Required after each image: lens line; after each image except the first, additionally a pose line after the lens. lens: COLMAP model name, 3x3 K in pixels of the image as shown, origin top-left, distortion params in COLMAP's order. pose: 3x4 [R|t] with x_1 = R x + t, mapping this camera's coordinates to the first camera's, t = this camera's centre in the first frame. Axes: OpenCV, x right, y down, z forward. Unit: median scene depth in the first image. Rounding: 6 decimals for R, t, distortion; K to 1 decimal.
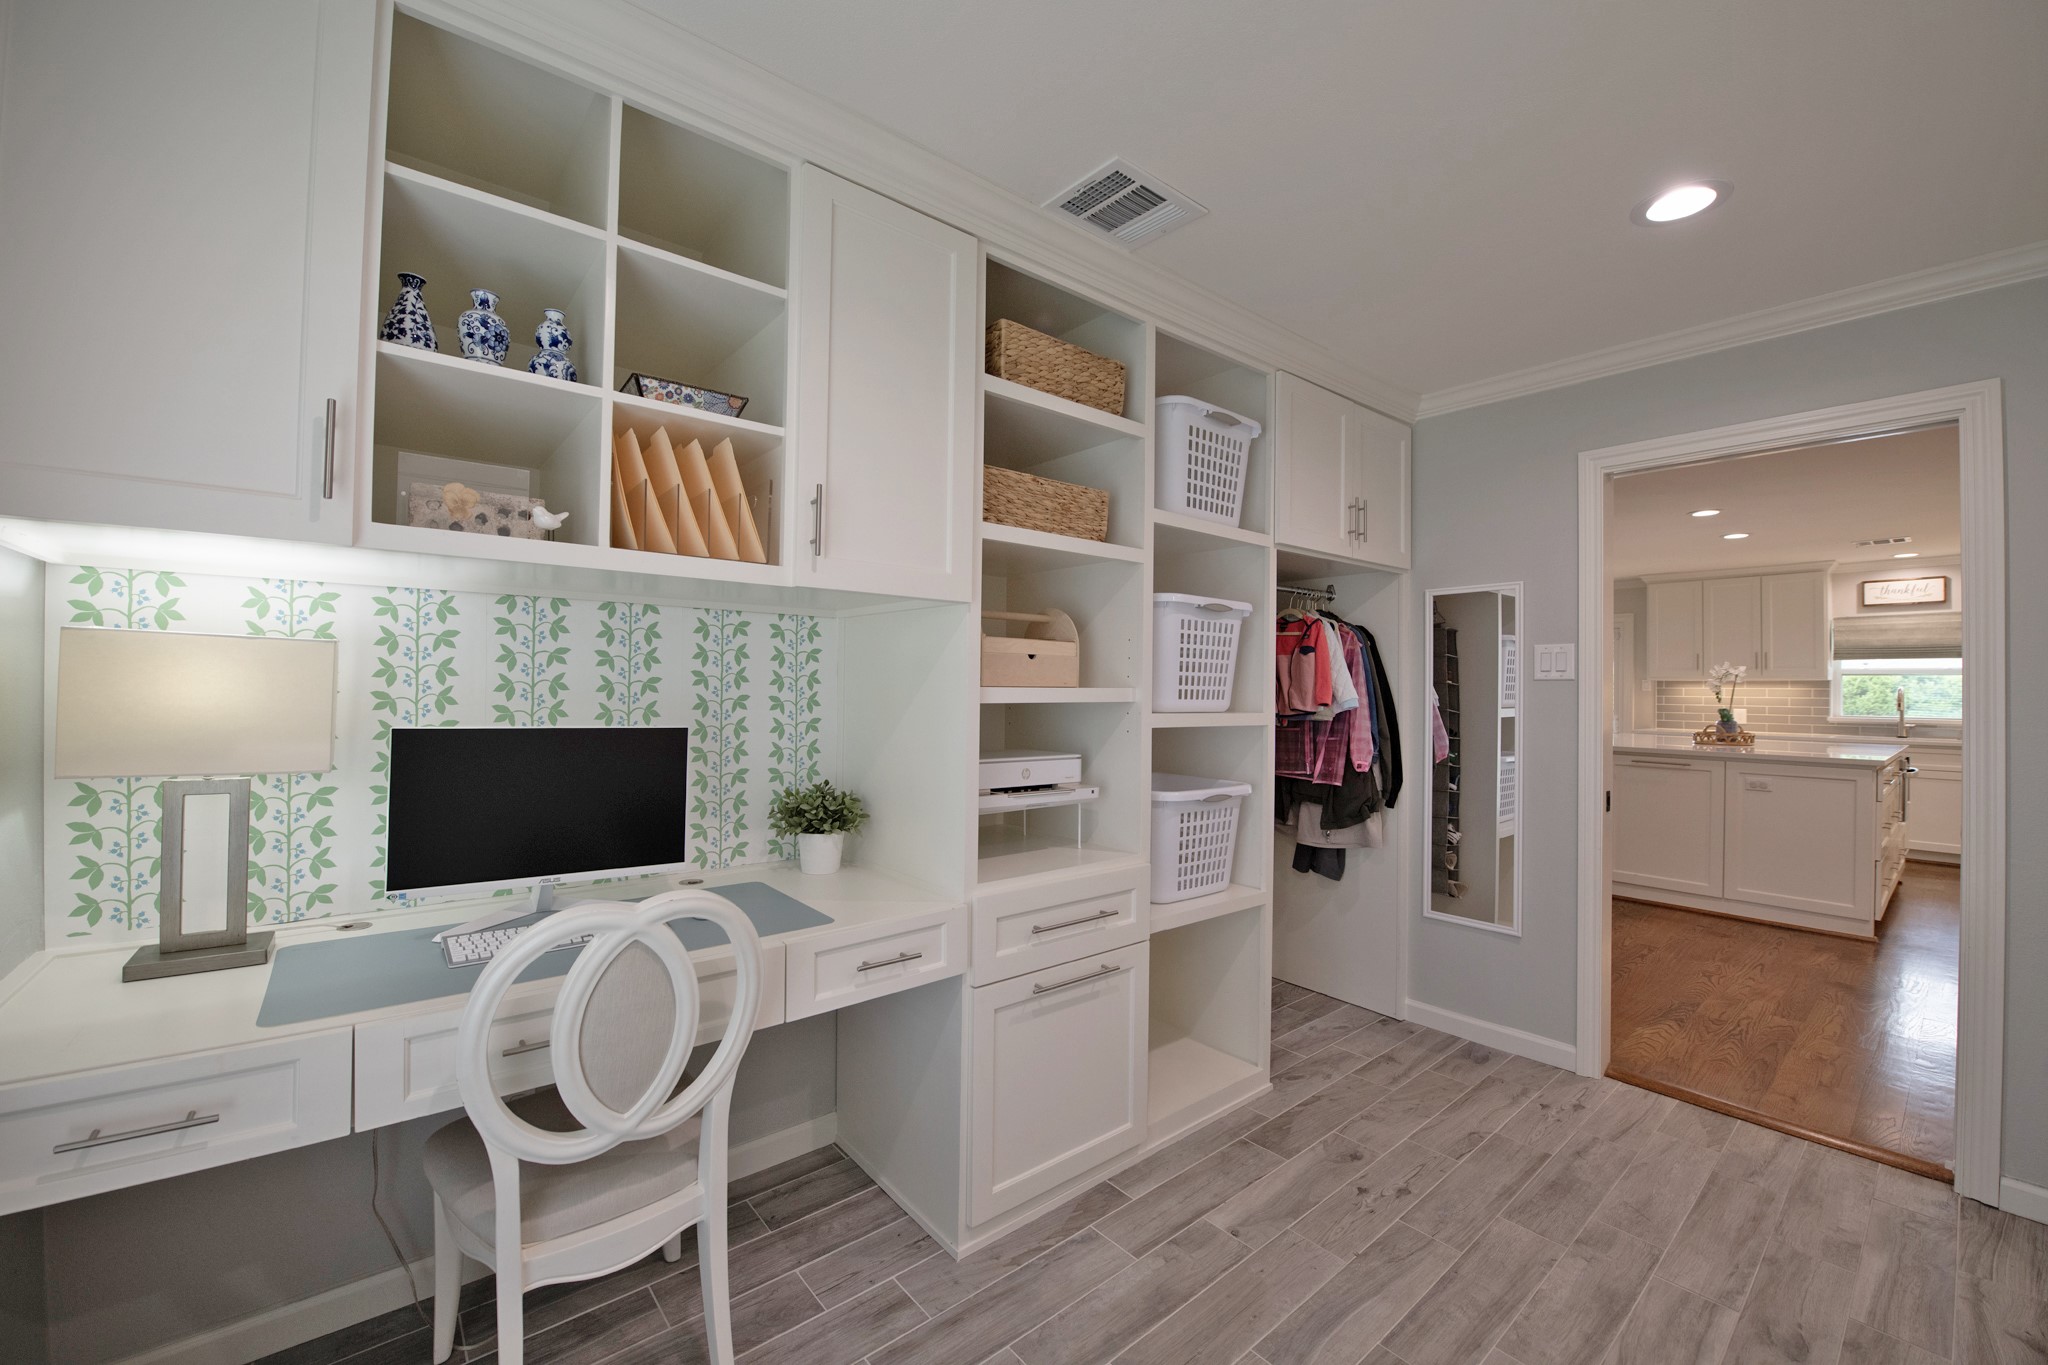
lens RADIAL K [[815.0, 0, 1035.8], [0, 815.0, 688.1], [0, 0, 1]] dist [-0.020147, -0.000376]
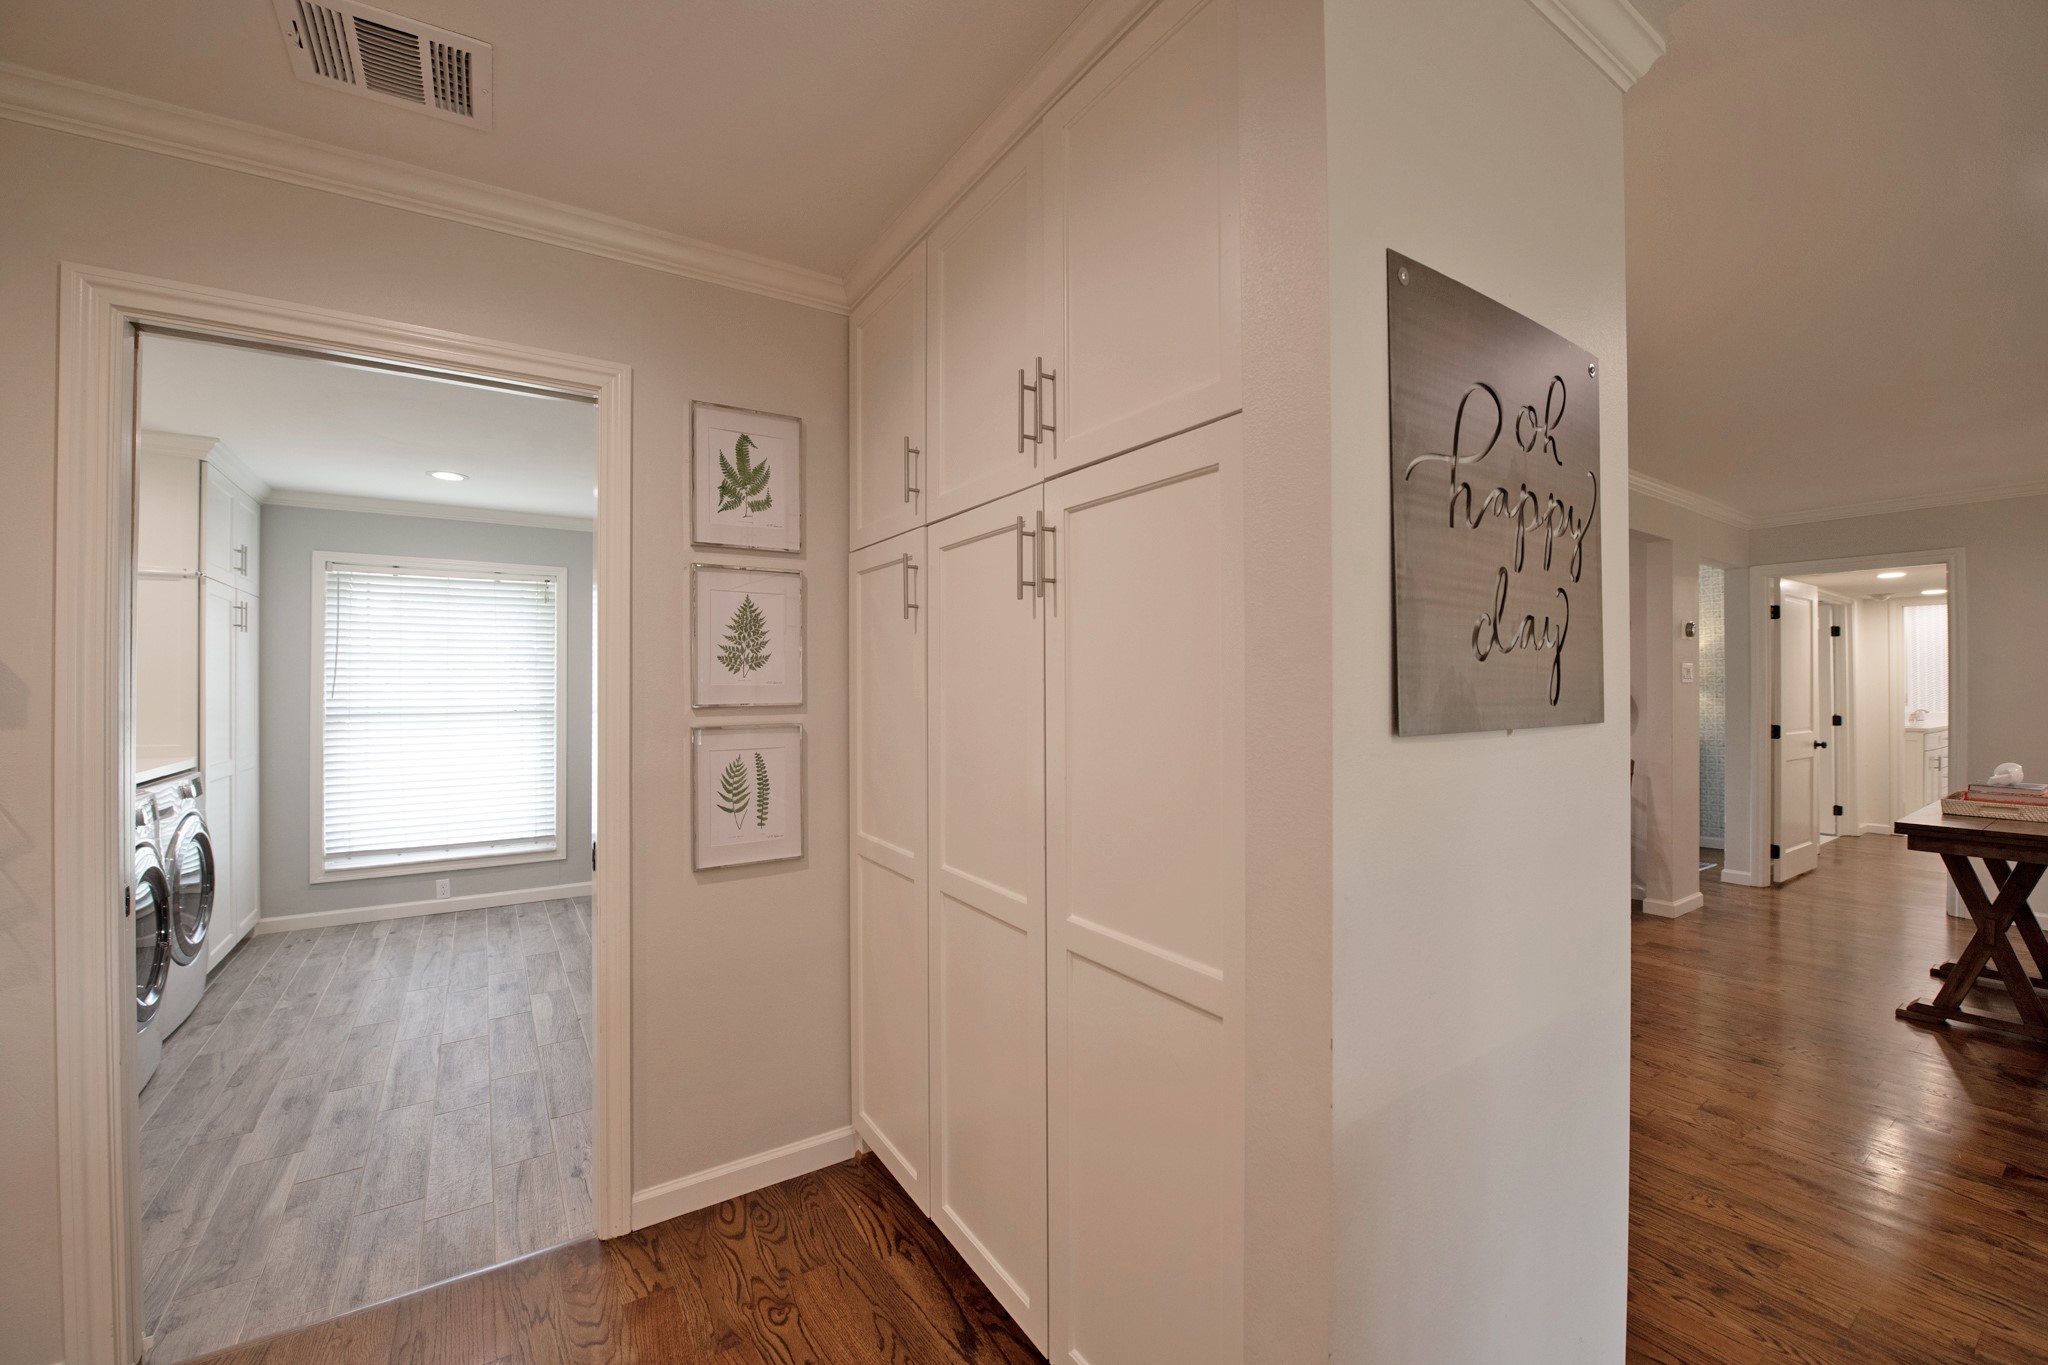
lens RADIAL K [[815.0, 0, 1017.8], [0, 815.0, 678.7], [0, 0, 1]] dist [-0.020147, -0.000376]
pose [[-0.115539, -0.014668, -0.993195, 2.143417], [0.001589, 0.999887, -0.014952, -0.013183], [0.993302, -0.003306, -0.115503, 2.254900]]
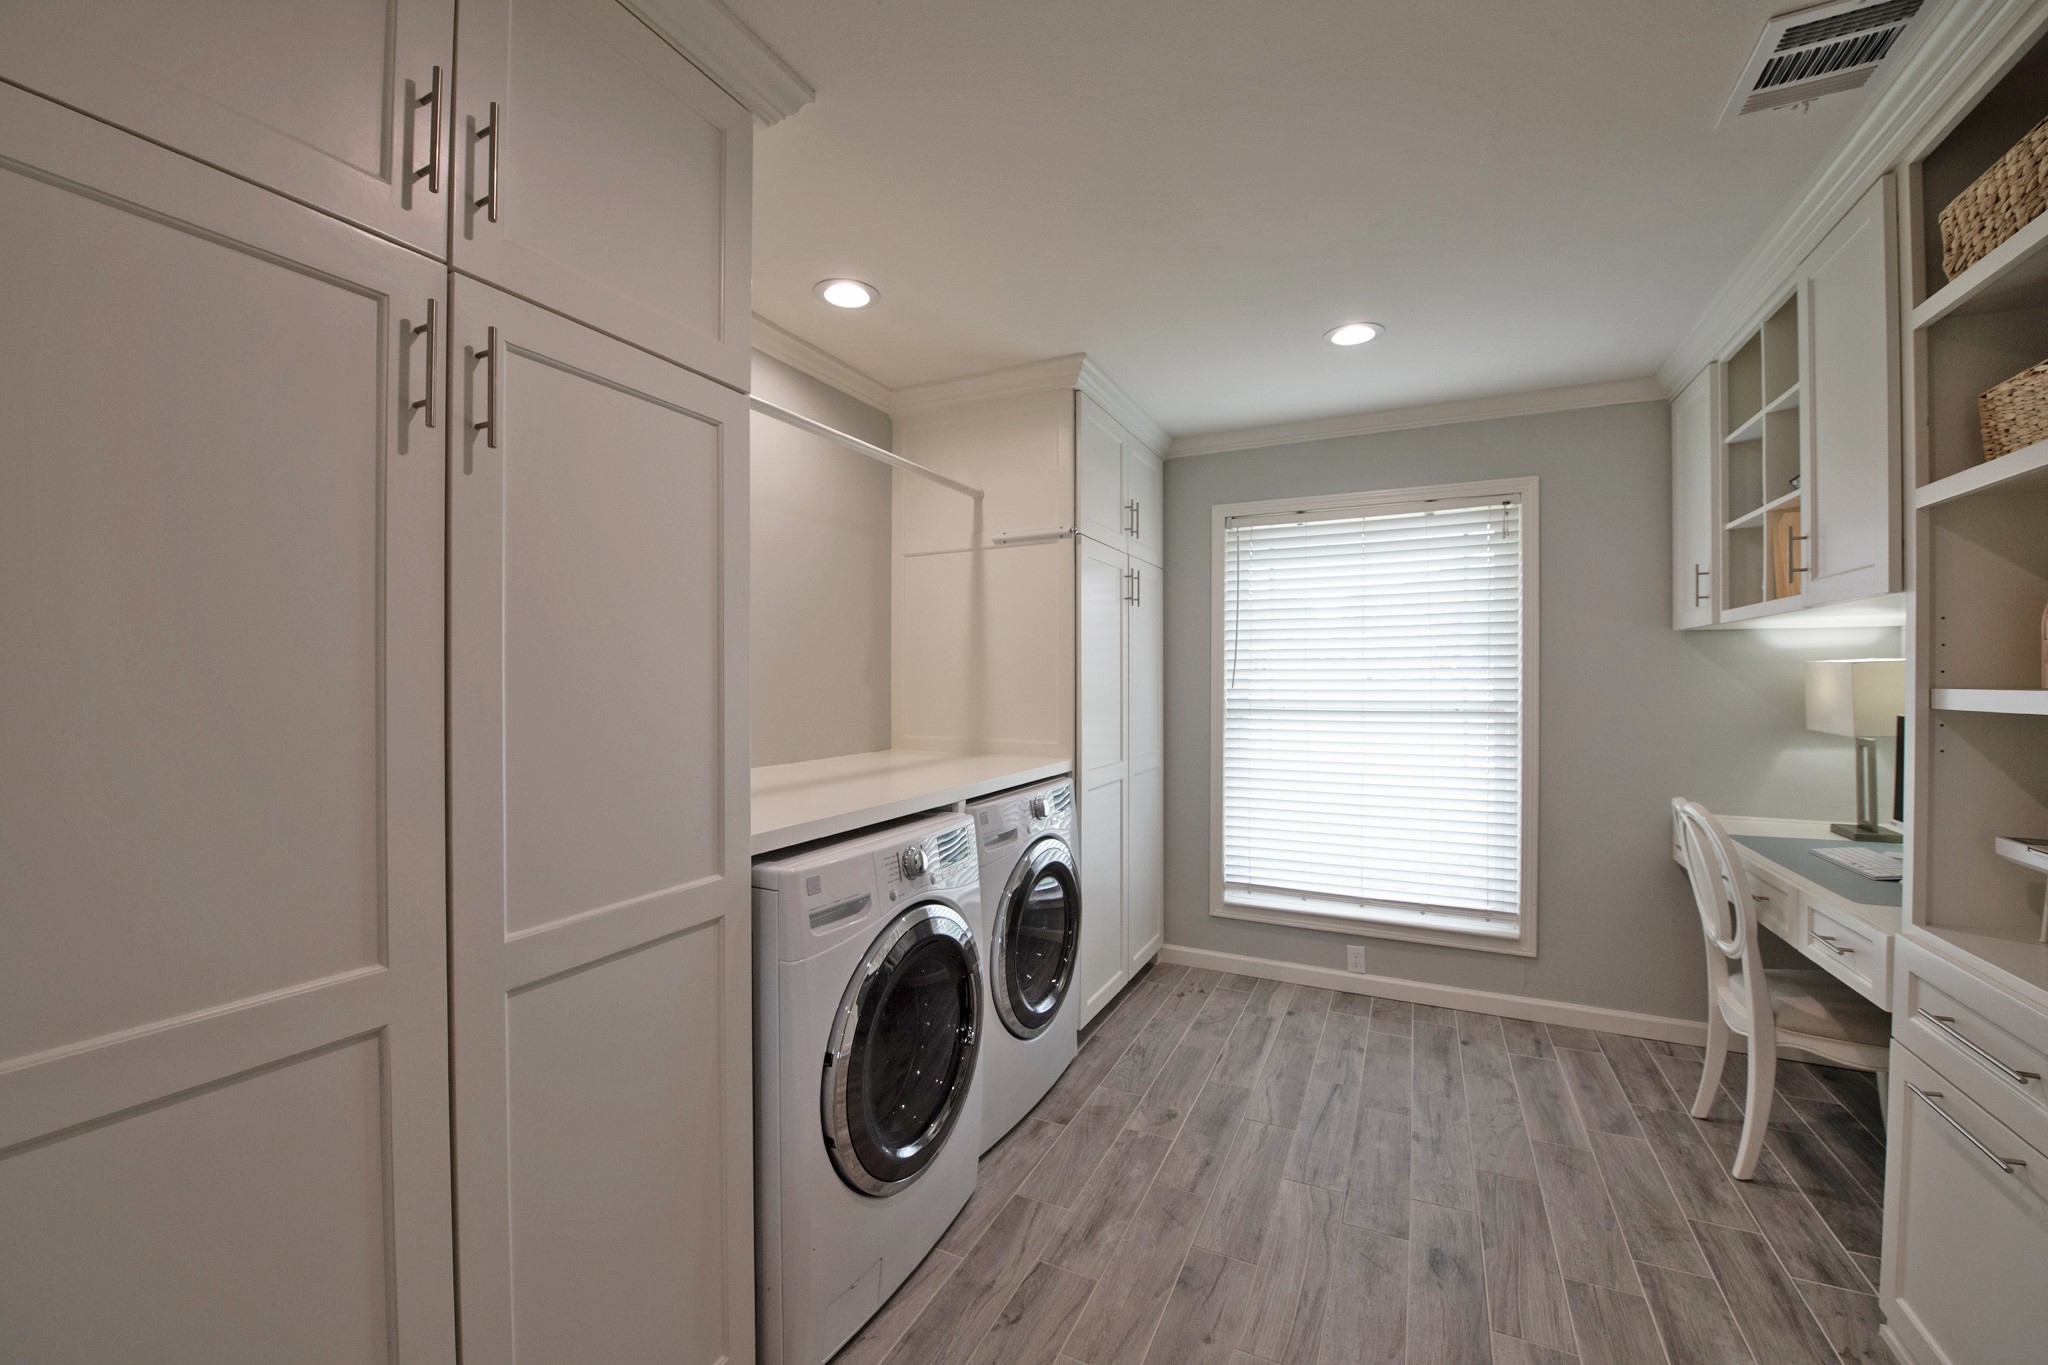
lens RADIAL K [[815.0, 0, 1015.1], [0, 815.0, 678.6], [0, 0, 1]] dist [-0.020147, -0.000376]
pose [[-0.916865, -0.007797, -0.399120, 1.191654], [-0.007399, 0.999969, -0.002538, -0.007004], [0.399128, 0.000626, -0.916895, 1.468295]]
